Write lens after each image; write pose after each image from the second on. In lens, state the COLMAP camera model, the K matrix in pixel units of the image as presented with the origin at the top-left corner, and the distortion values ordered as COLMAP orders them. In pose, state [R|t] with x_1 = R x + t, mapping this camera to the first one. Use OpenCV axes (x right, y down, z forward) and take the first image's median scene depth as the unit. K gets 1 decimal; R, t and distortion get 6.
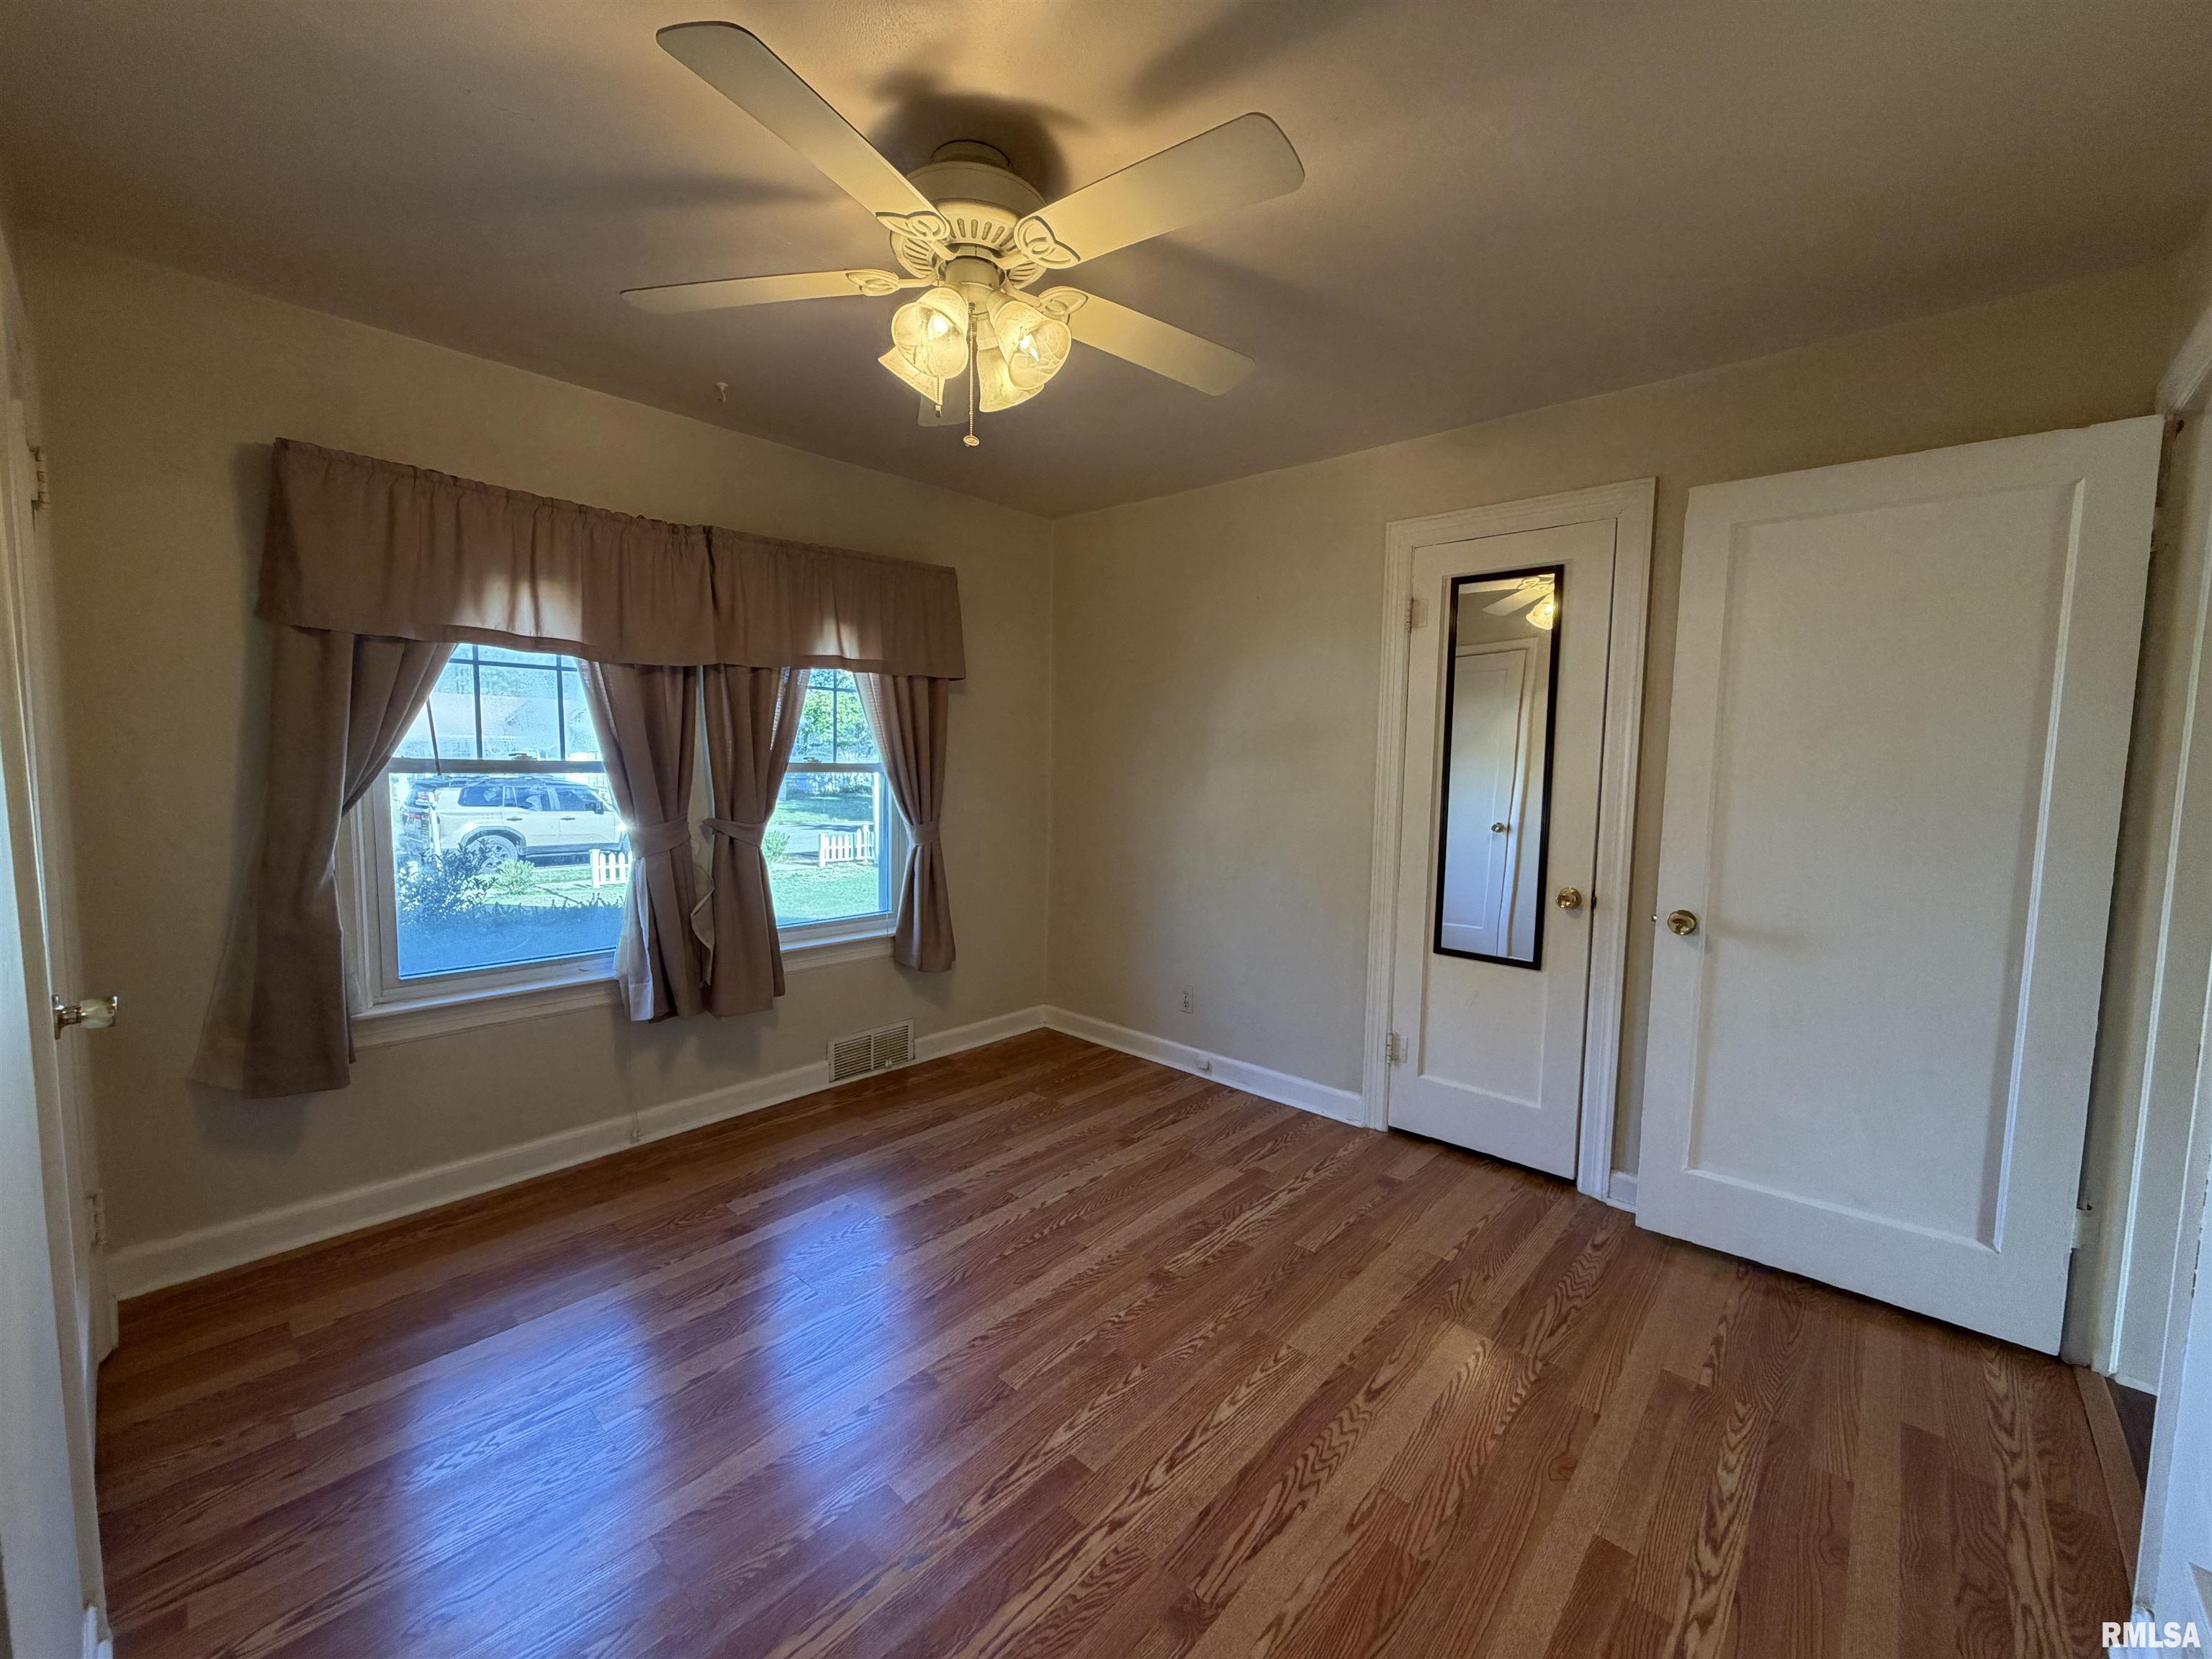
lens RADIAL K [[886.9, 0, 1101.4], [0, 886.9, 832.9], [0, 0, 1]] dist [-0.000424, 0.000770]
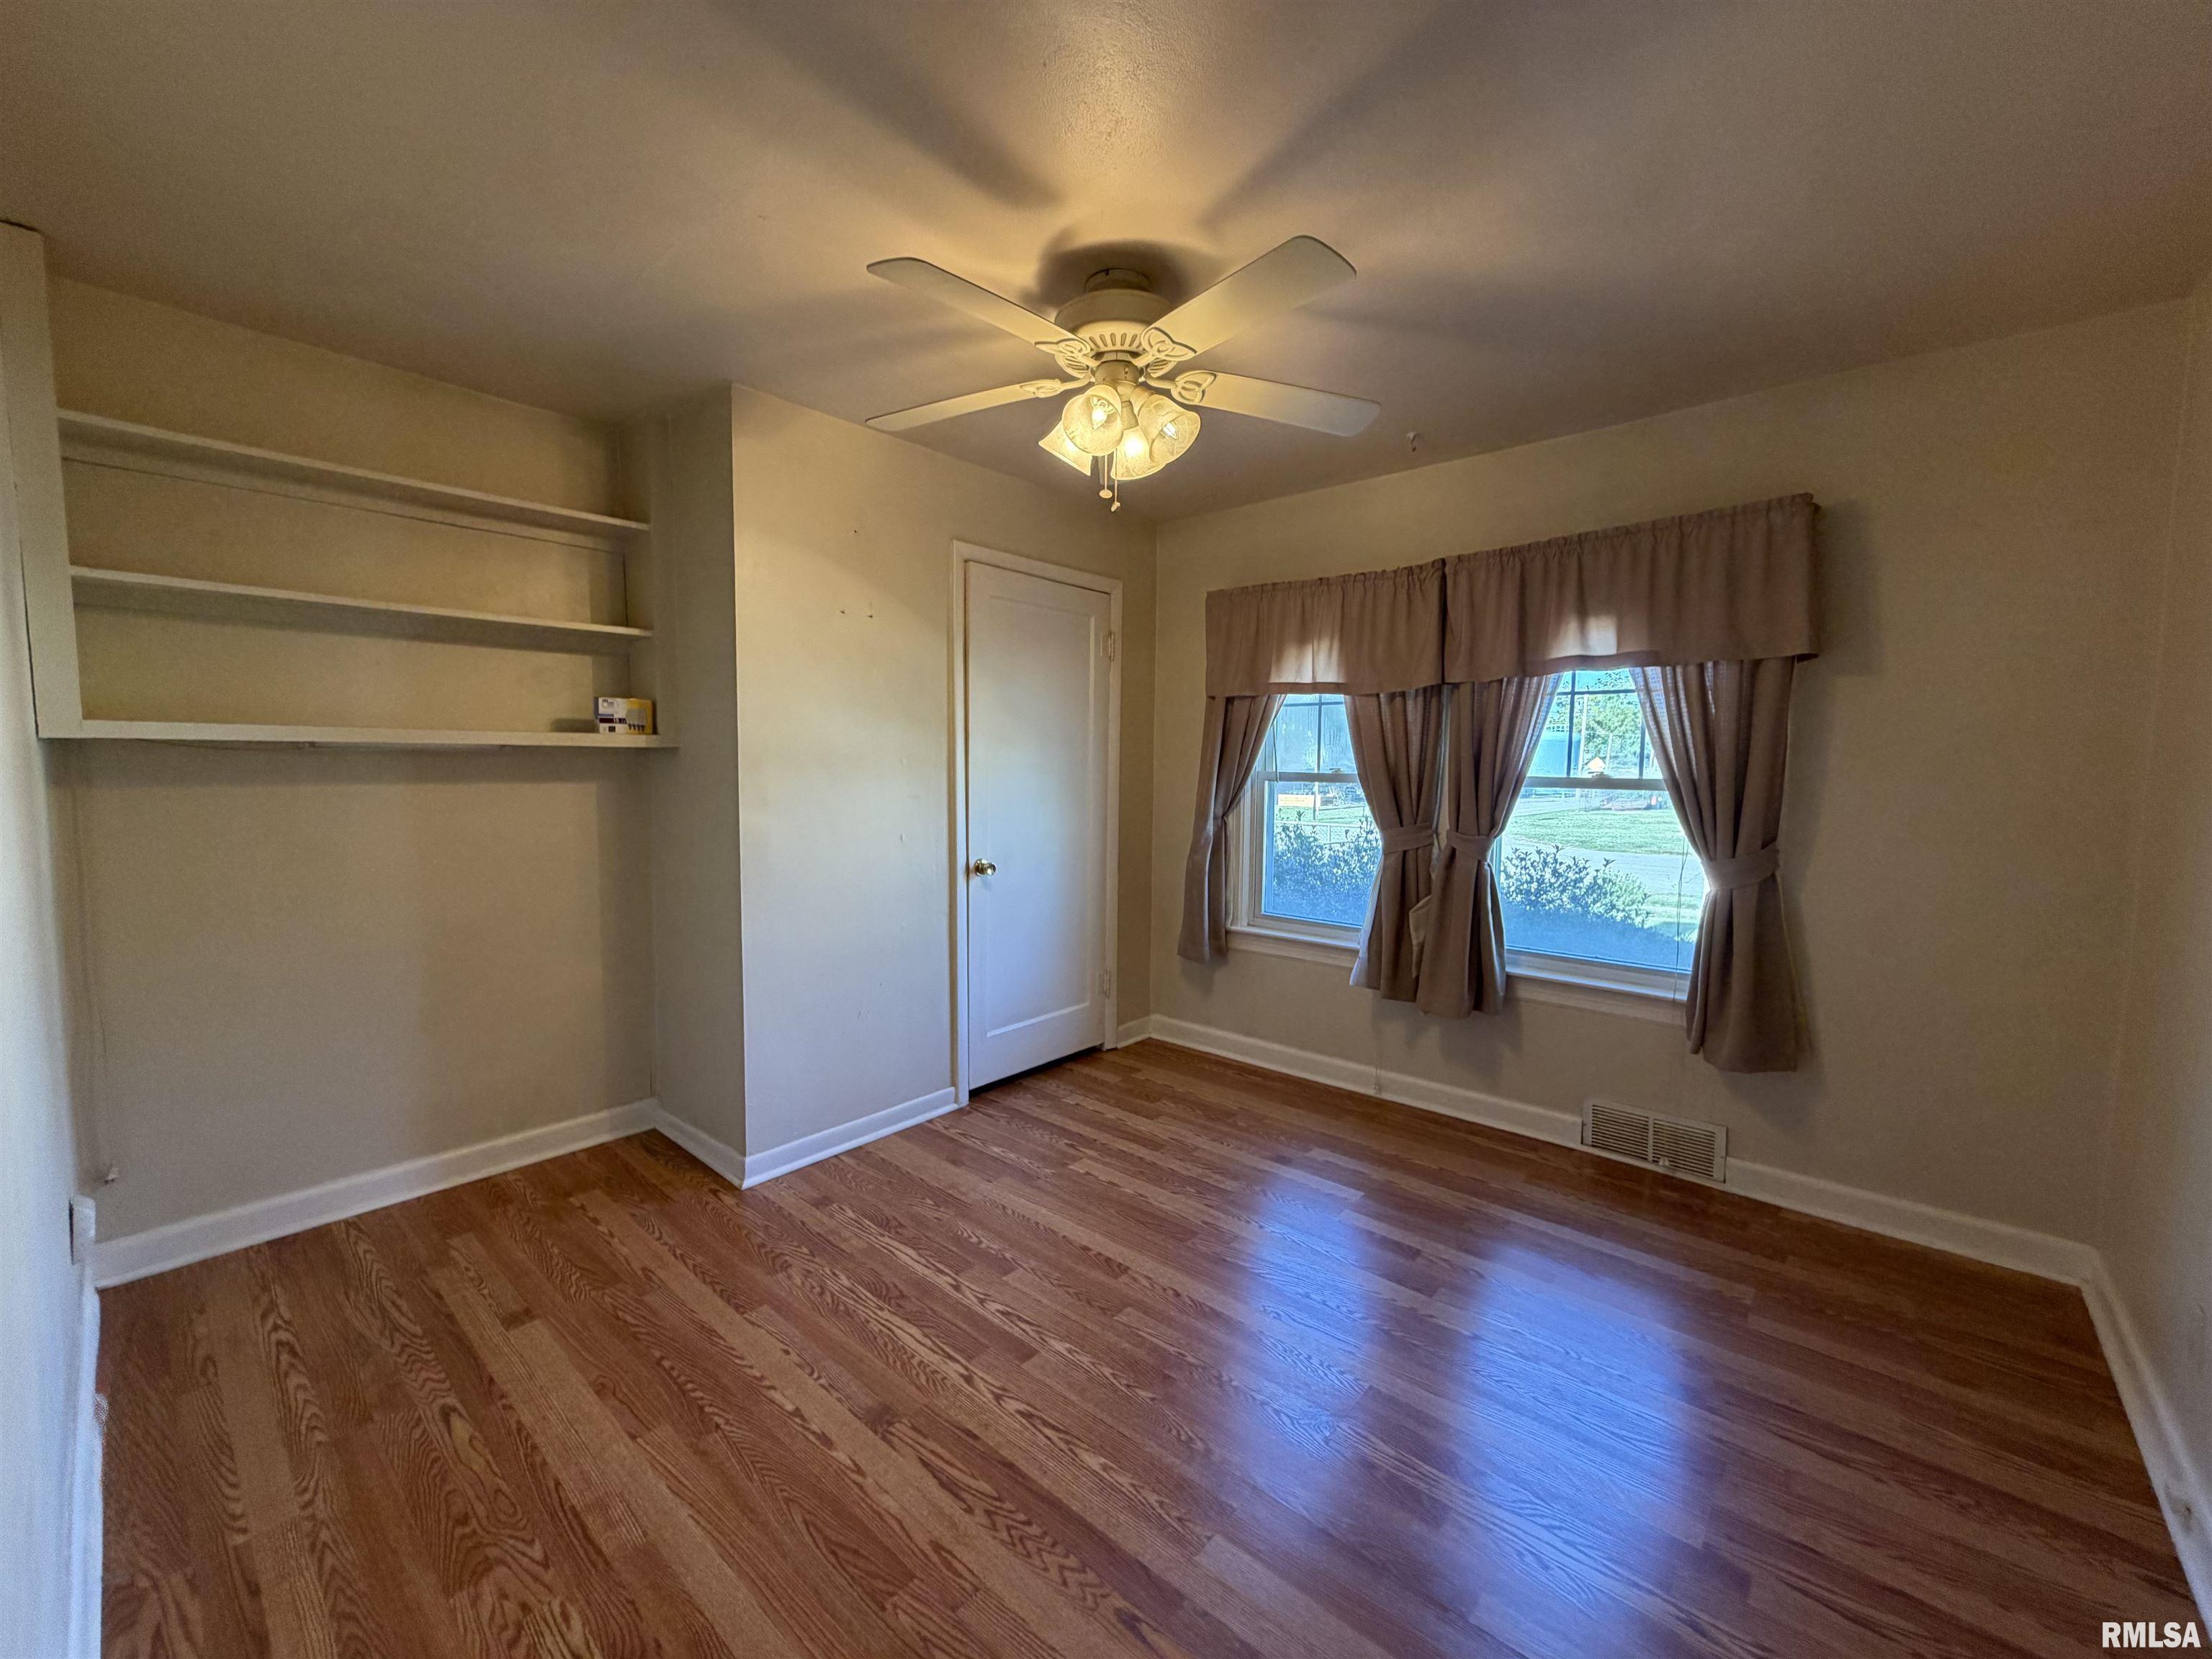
lens RADIAL K [[886.9, 0, 1101.4], [0, 886.9, 832.9], [0, 0, 1]] dist [-0.000424, 0.000770]
pose [[0.010485, 0.063357, -0.997936, 0.987801], [-0.091974, 0.993821, 0.062130, -0.060913], [0.995706, 0.091133, 0.016248, 0.894678]]
